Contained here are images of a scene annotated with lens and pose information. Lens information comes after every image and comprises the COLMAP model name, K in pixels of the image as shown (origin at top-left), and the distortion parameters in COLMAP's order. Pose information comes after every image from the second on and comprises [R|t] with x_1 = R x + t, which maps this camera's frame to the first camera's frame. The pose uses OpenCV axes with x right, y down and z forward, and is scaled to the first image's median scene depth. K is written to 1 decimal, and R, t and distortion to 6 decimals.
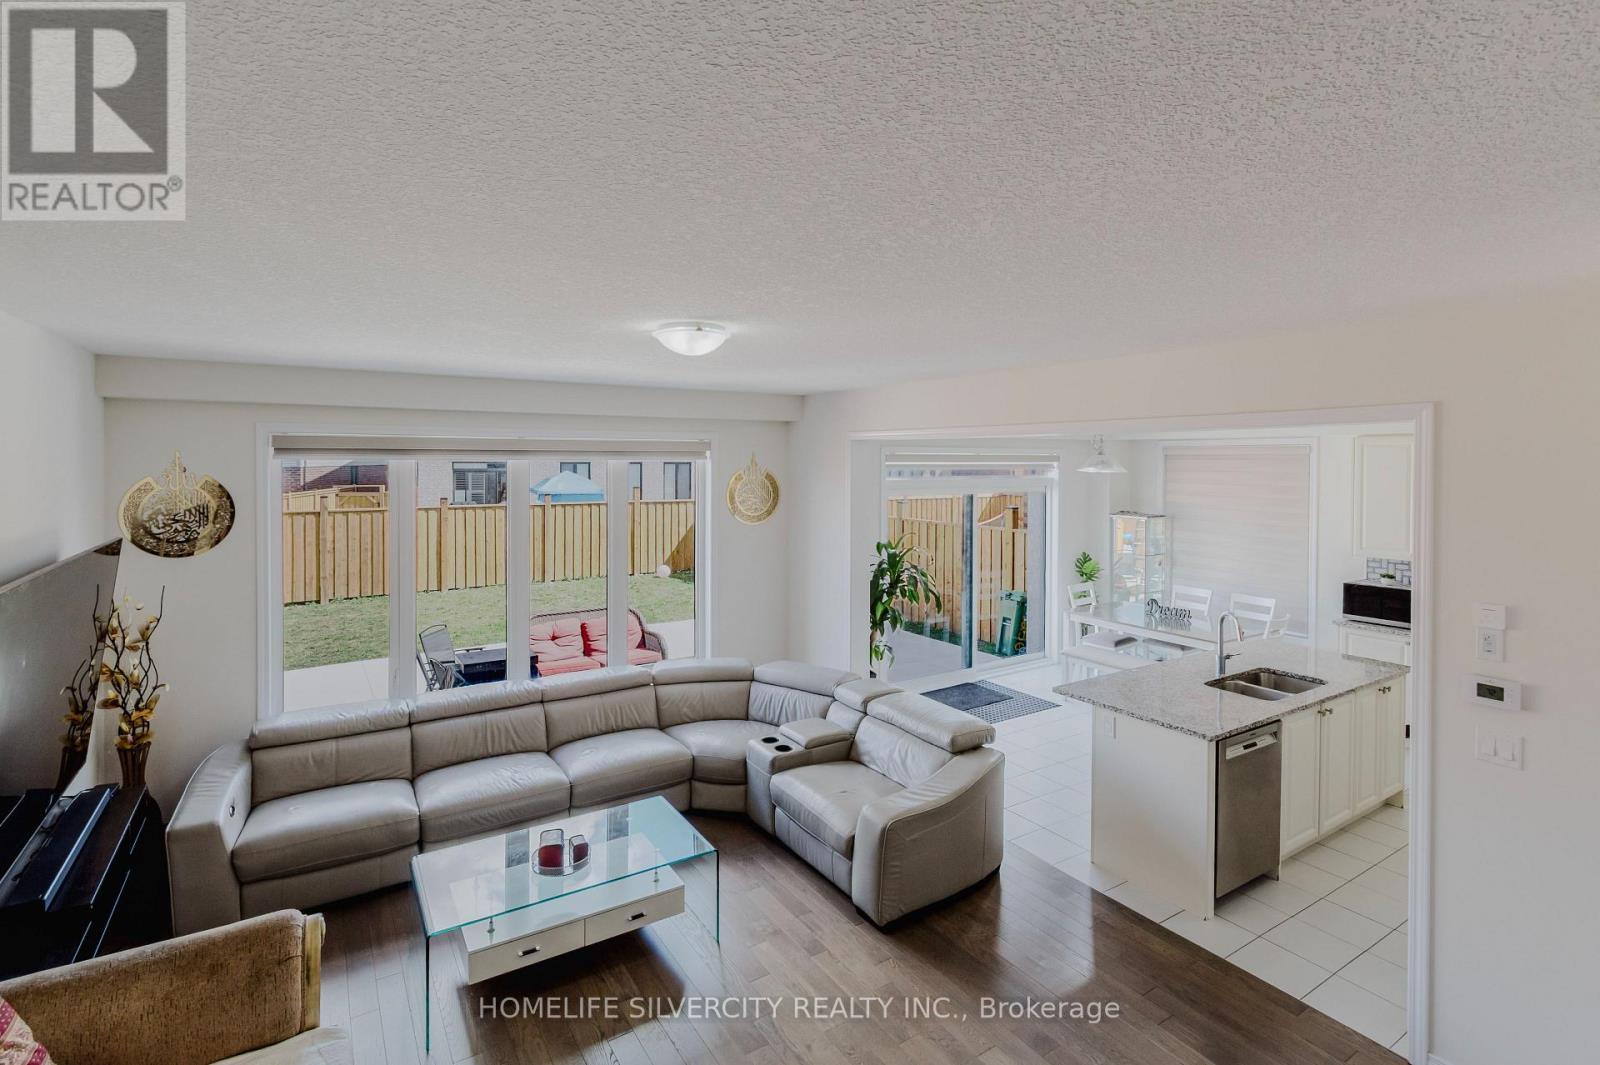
lens RADIAL K [[797.9, 0, 800.1], [0, 797.9, 436.0], [0, 0, 1]] dist [-0.001767, 0.000125]
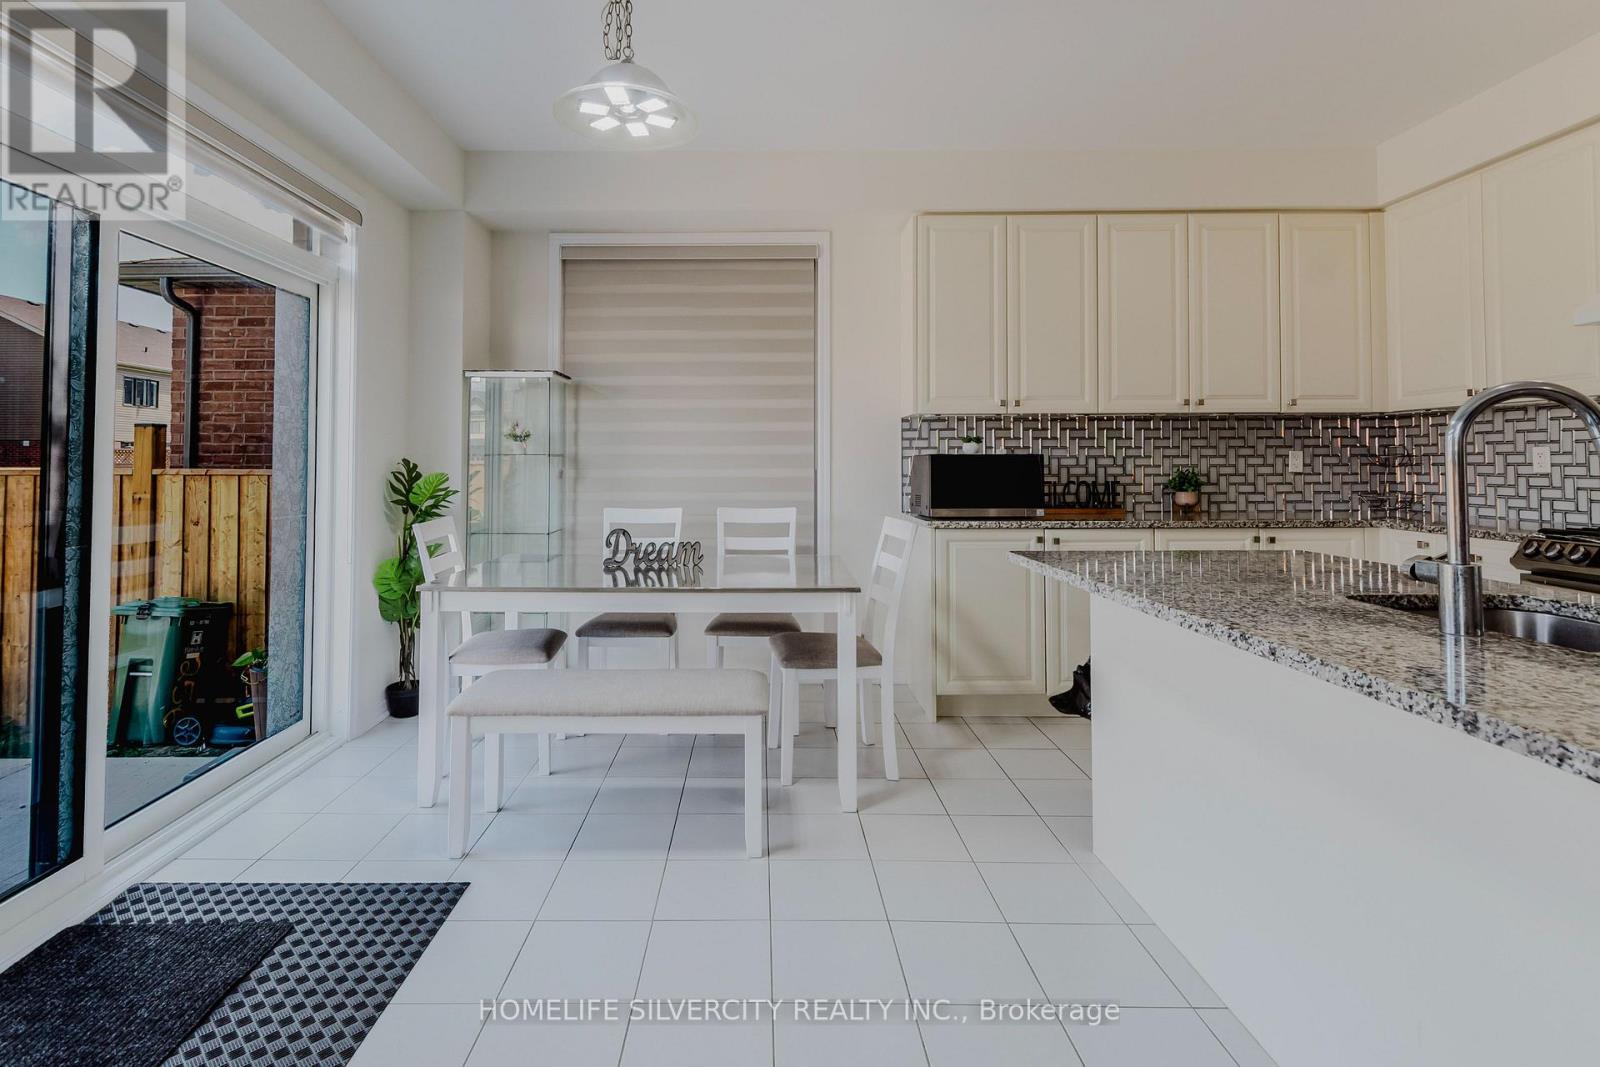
lens RADIAL K [[797.9, 0, 800.1], [0, 797.9, 437.0], [0, 0, 1]] dist [-0.001767, 0.000125]
pose [[0.539708, 0.007171, 0.841822, 0.108270], [-0.011273, 0.999936, -0.001290, 0.134254], [-0.841777, -0.008794, 0.539754, 0.598607]]
